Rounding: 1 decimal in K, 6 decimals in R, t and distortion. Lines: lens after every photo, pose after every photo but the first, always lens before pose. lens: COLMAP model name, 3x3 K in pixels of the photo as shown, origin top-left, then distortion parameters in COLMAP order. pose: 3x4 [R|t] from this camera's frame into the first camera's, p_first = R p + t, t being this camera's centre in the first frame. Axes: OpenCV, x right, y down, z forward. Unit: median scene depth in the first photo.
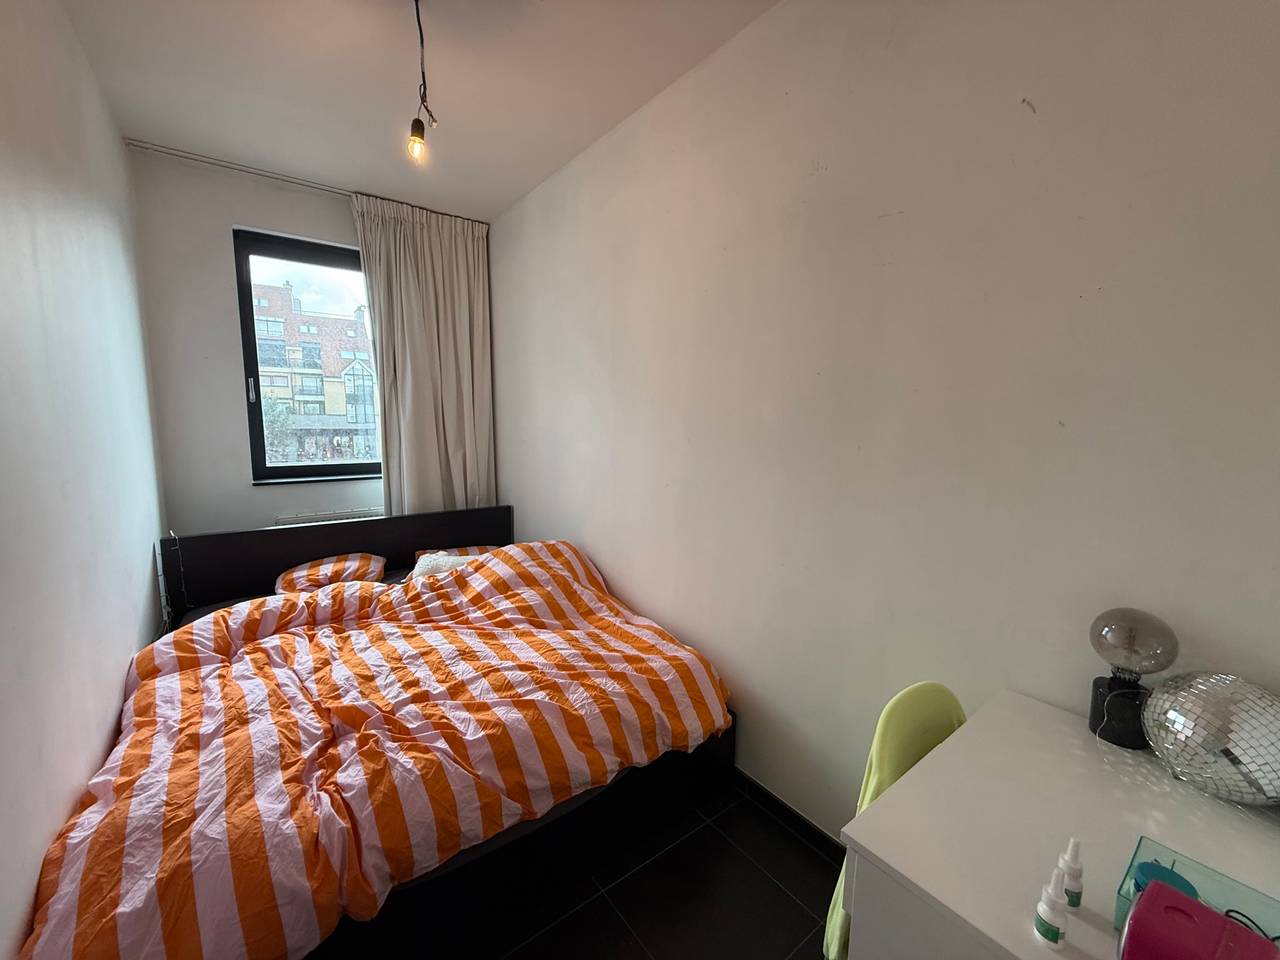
lens RADIAL K [[509.7, 0, 638.2], [0, 509.7, 483.2], [0, 0, 1]] dist [-0.002348, 0.001628]
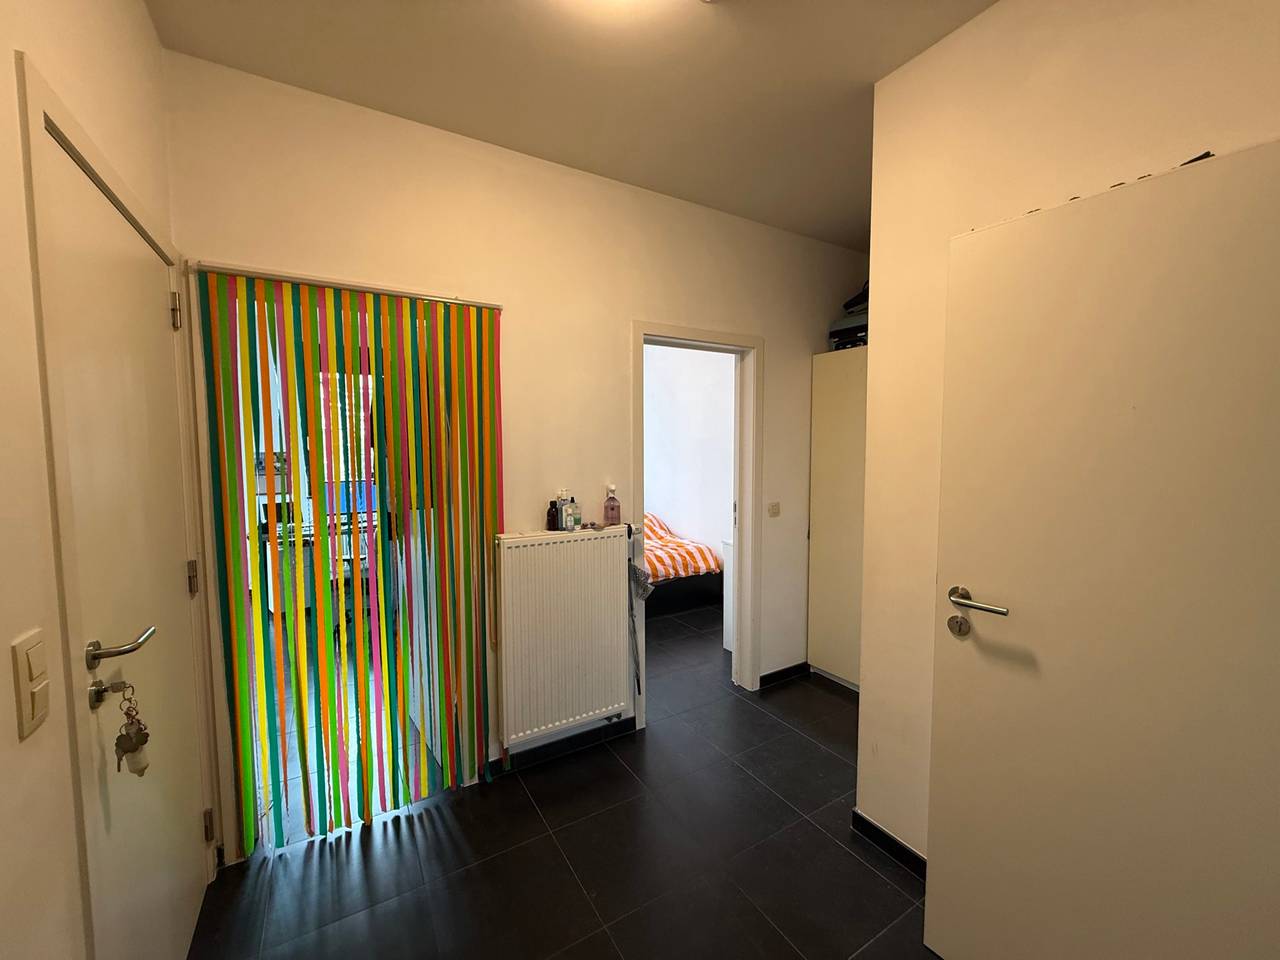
lens RADIAL K [[509.7, 0, 636.9], [0, 509.7, 477.5], [0, 0, 1]] dist [-0.002348, 0.001628]
pose [[0.993656, -0.008658, -0.112129, 0.071134], [0.000460, 0.997337, -0.072935, 0.204783], [0.112462, 0.072421, 0.991013, -1.734235]]
